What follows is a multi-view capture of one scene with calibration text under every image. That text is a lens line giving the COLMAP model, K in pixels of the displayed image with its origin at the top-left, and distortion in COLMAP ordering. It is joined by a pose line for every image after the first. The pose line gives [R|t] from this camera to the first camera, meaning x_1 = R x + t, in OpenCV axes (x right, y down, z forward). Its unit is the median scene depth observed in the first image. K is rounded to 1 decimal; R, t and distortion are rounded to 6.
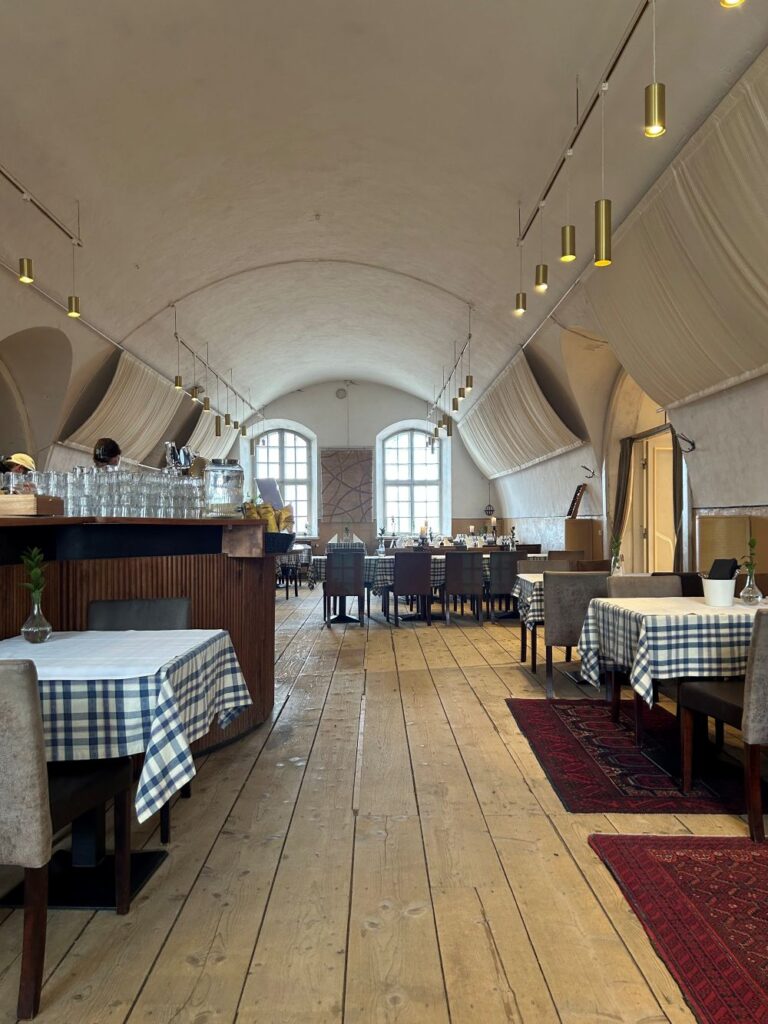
lens RADIAL K [[762.7, 0, 384.0], [0, 762.7, 512.0], [0, 0, 1]] dist [0.080829, -0.105347]
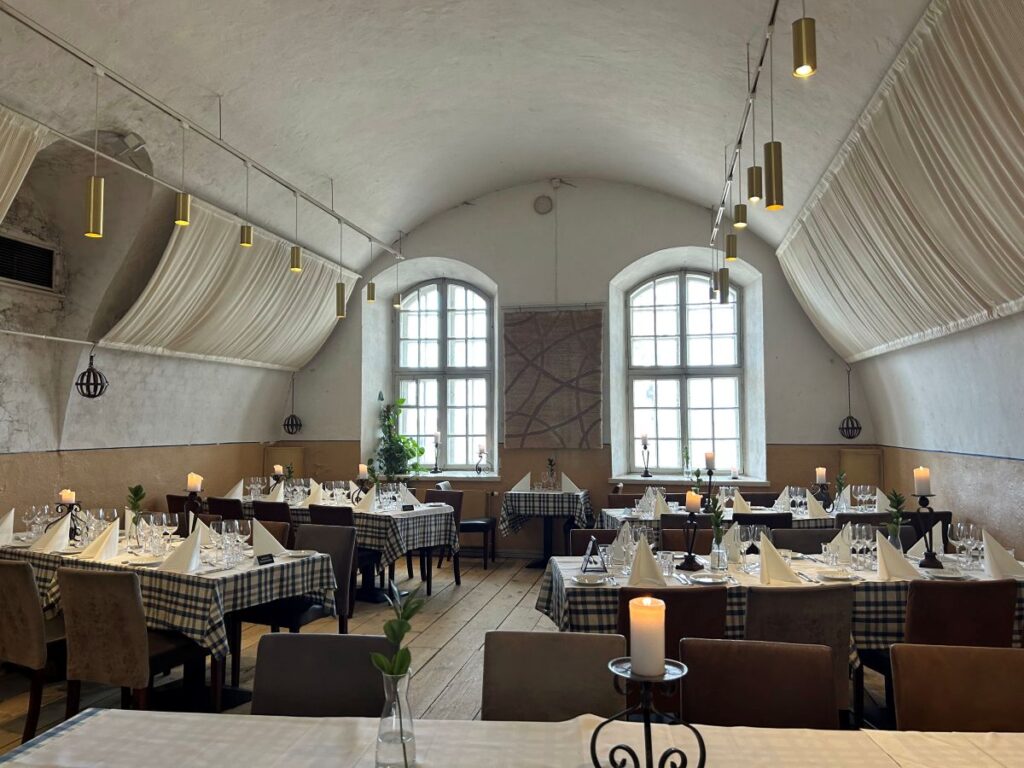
lens RADIAL K [[762.7, 0, 512.0], [0, 762.7, 384.0], [0, 0, 1]] dist [0.080829, -0.105347]
pose [[0.977342, -0.010101, -0.211427, 0.033201], [0.002572, 0.999354, -0.035855, -0.011809], [0.211652, 0.034499, 0.976736, 0.475363]]
